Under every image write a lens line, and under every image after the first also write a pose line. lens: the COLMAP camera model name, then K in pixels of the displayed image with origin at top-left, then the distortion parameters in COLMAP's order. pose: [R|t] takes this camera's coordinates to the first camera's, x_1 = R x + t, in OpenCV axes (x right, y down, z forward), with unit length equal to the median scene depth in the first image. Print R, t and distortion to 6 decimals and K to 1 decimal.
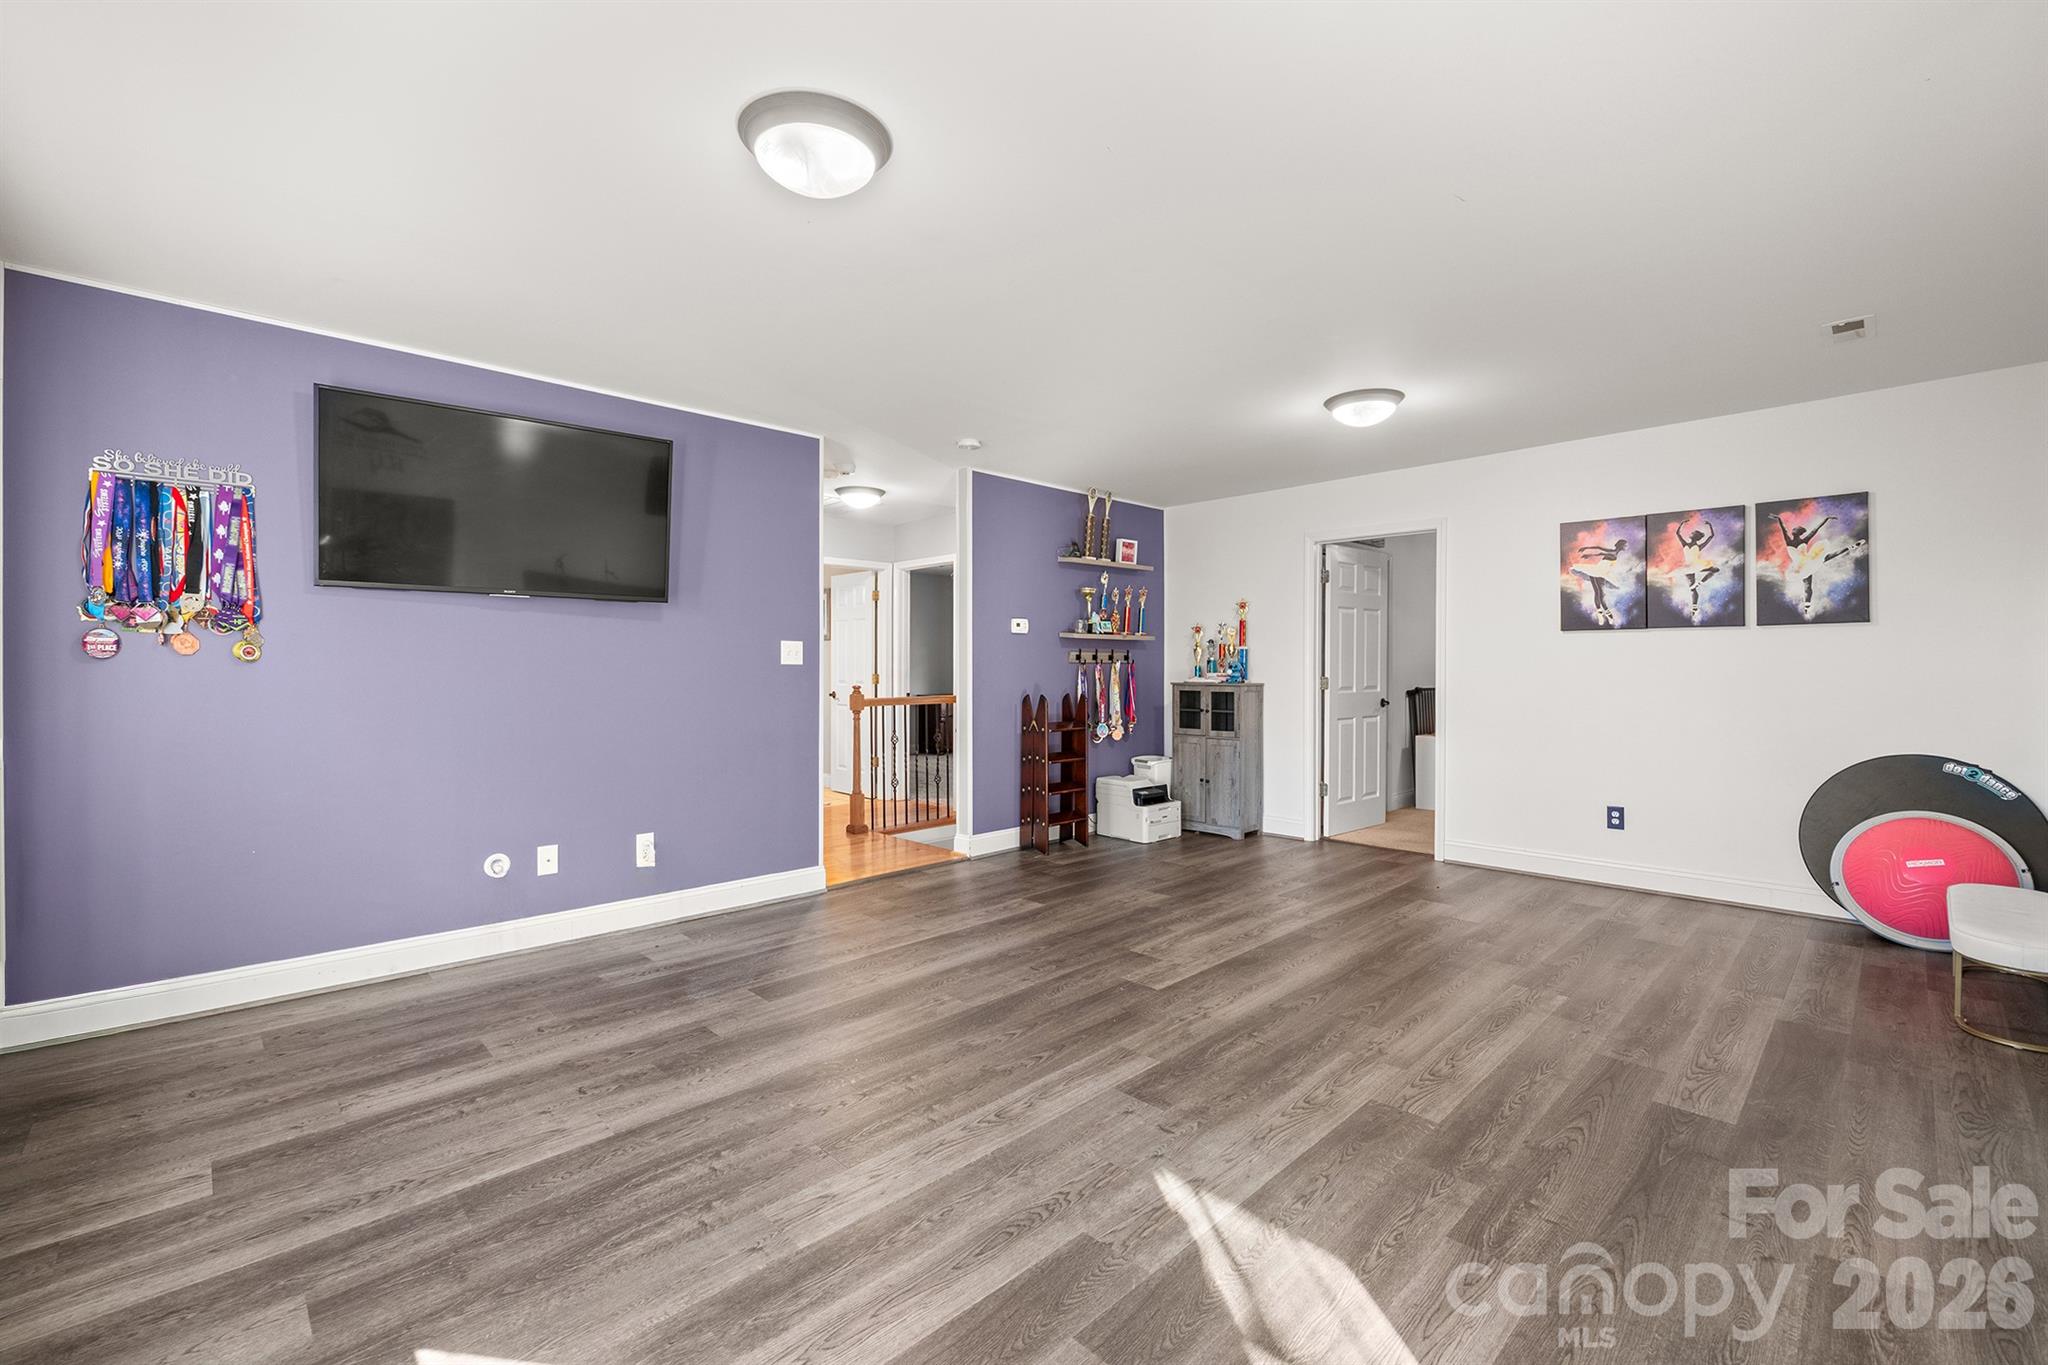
lens RADIAL K [[864.3, 0, 1022.0], [0, 864.3, 677.5], [0, 0, 1]] dist [-0.008713, -0.000692]
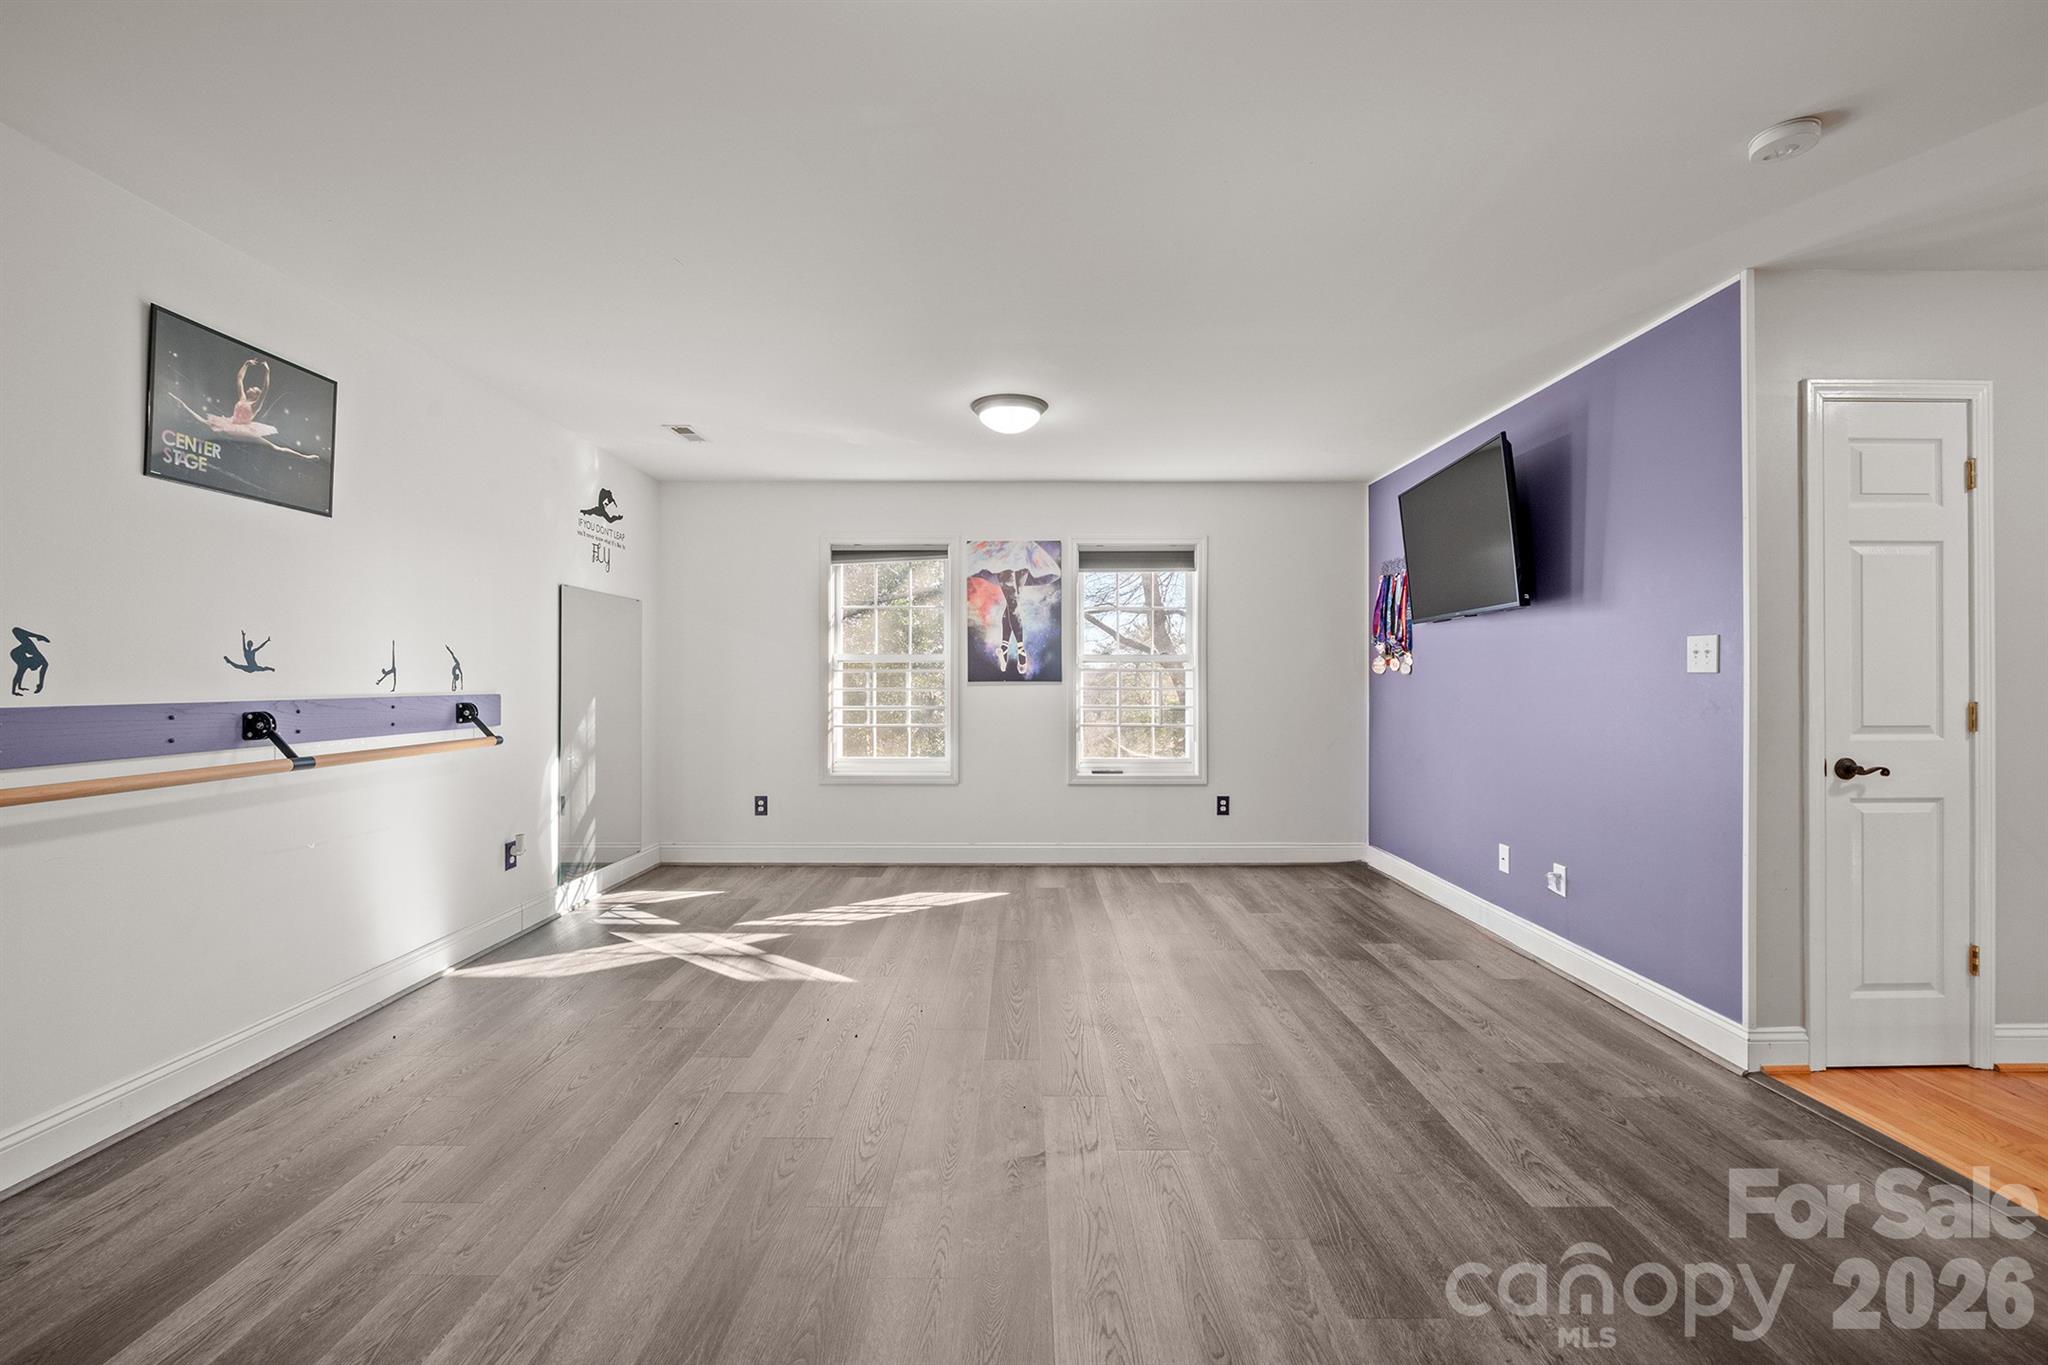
lens RADIAL K [[864.3, 0, 1027.8], [0, 864.3, 676.1], [0, 0, 1]] dist [-0.008713, -0.000692]
pose [[-0.690087, 0.001800, -0.723724, 0.578072], [-0.006757, 0.999937, 0.008929, -0.015556], [0.723695, 0.011052, -0.690032, 1.214838]]
